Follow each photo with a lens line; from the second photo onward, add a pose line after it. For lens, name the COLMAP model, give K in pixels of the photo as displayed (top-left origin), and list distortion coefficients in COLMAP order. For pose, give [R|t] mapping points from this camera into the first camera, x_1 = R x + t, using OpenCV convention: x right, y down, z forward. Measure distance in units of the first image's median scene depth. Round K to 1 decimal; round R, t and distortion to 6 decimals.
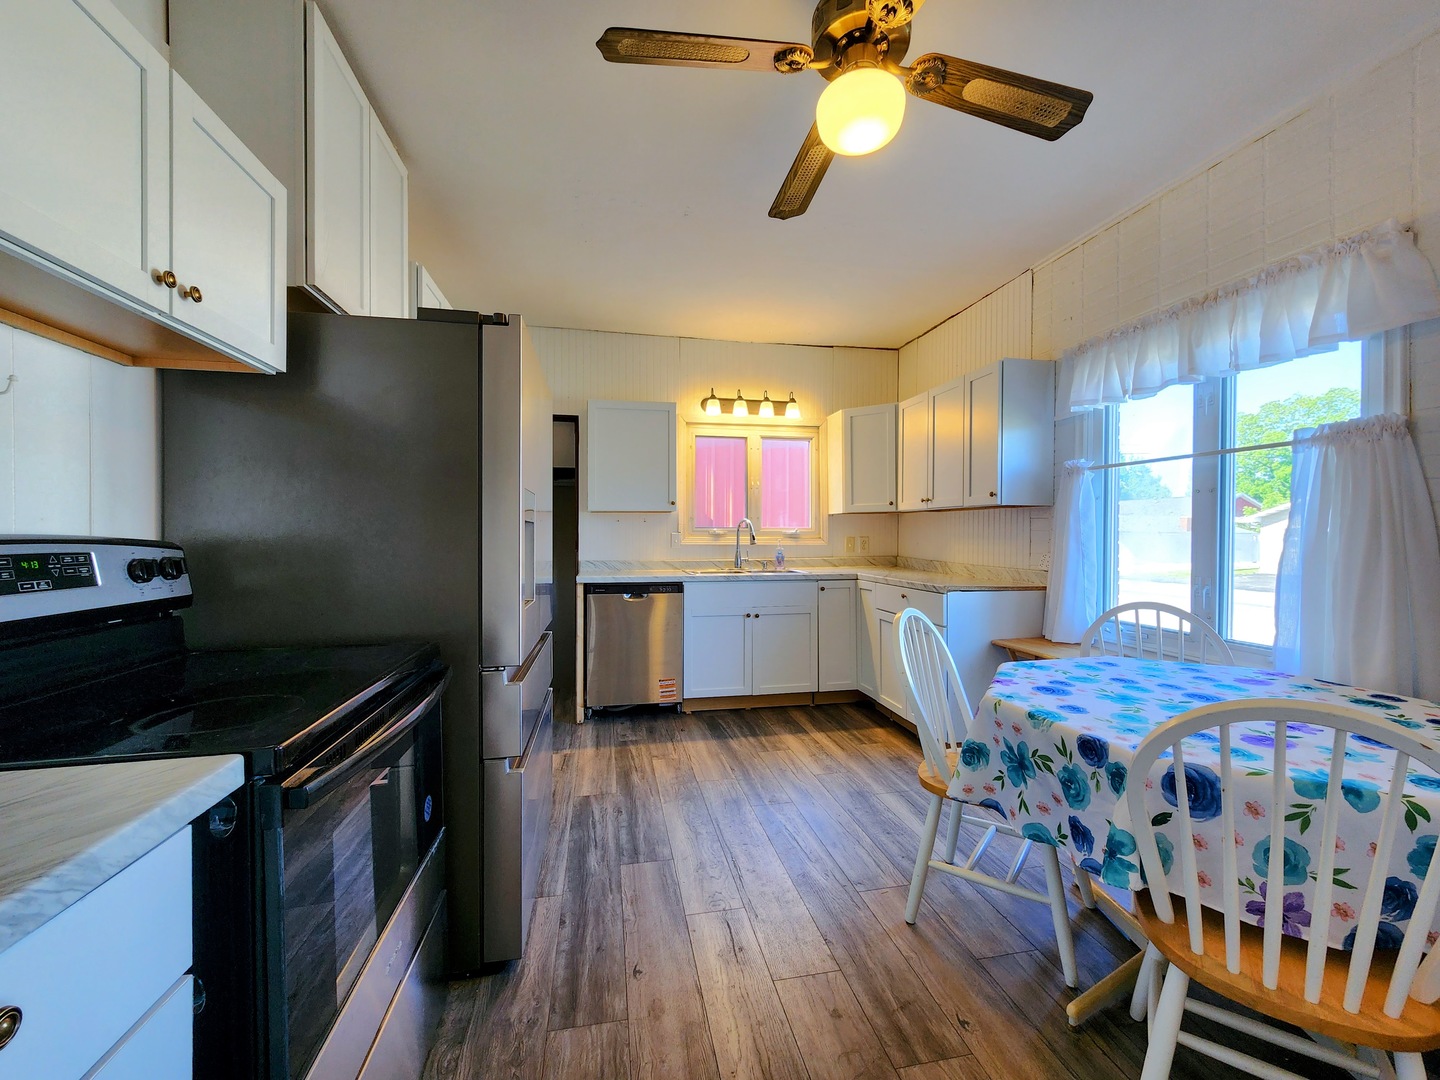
lens RADIAL K [[587.8, 0, 714.3], [0, 587.8, 538.5], [0, 0, 1]] dist [-0.000383, -0.002283]
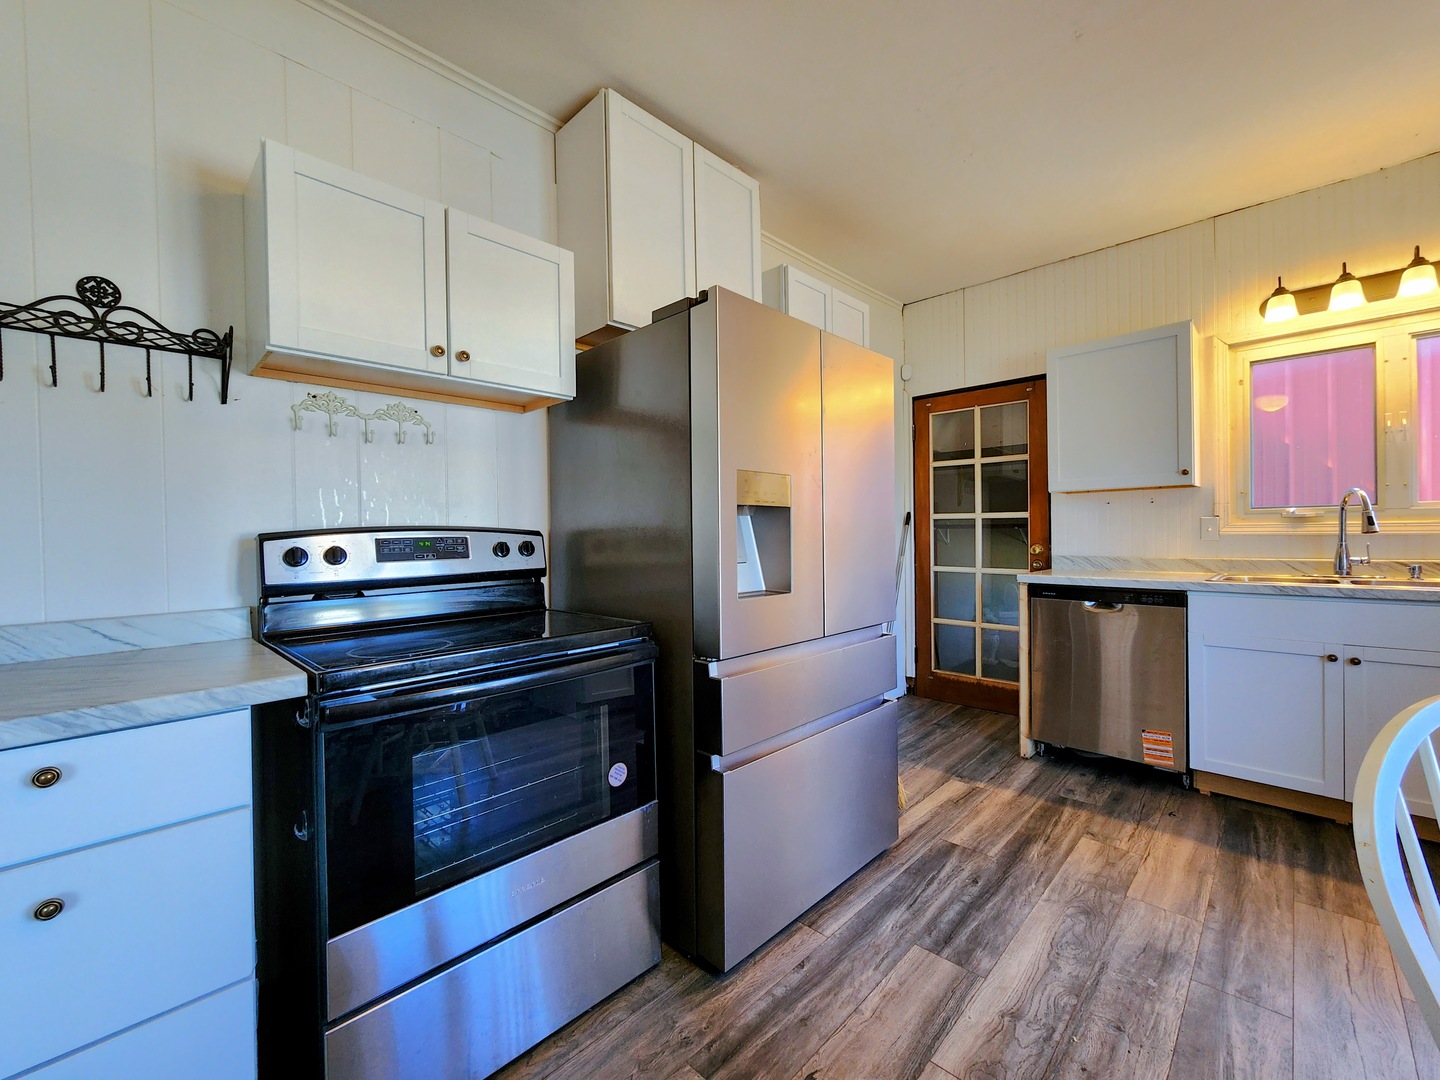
lens RADIAL K [[587.8, 0, 716.9], [0, 587.8, 537.8], [0, 0, 1]] dist [-0.000383, -0.002283]
pose [[0.573757, -0.001893, -0.819023, 0.227276], [0.008688, 0.999955, 0.003775, 0.009572], [0.818979, -0.009281, 0.573748, 0.240598]]
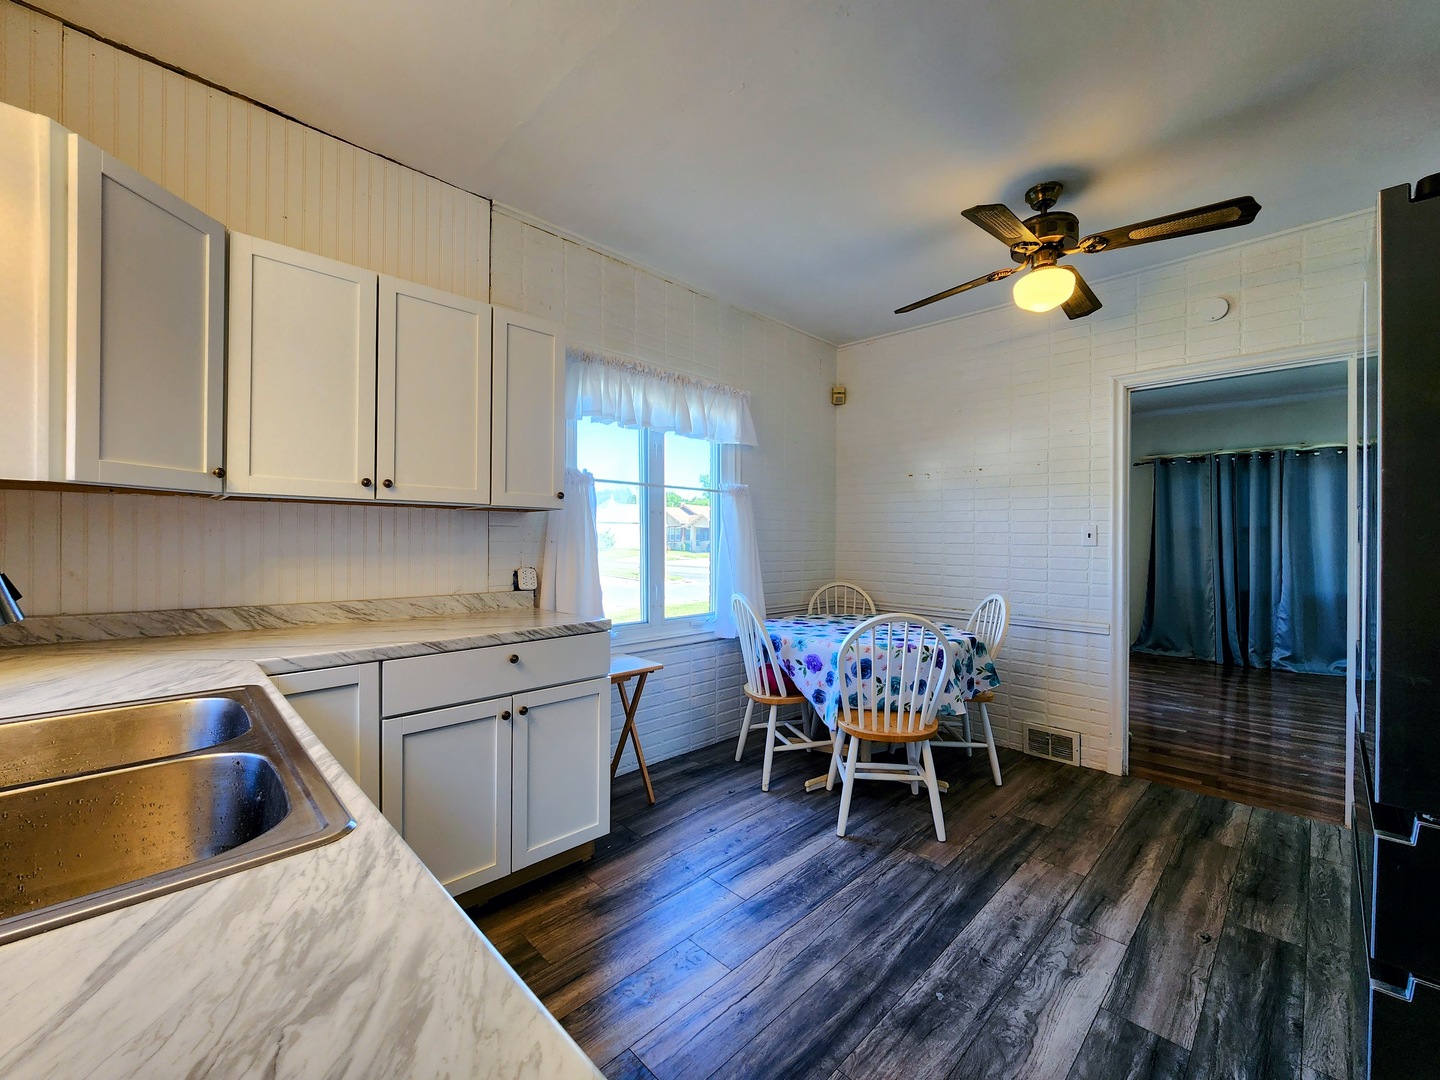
lens RADIAL K [[587.8, 0, 724.1], [0, 587.8, 545.3], [0, 0, 1]] dist [-0.000383, -0.002283]
pose [[-0.560895, -0.006775, 0.827859, -0.284092], [0.002024, 0.999952, 0.009554, -0.018099], [-0.827884, 0.007034, -0.560855, 1.258515]]
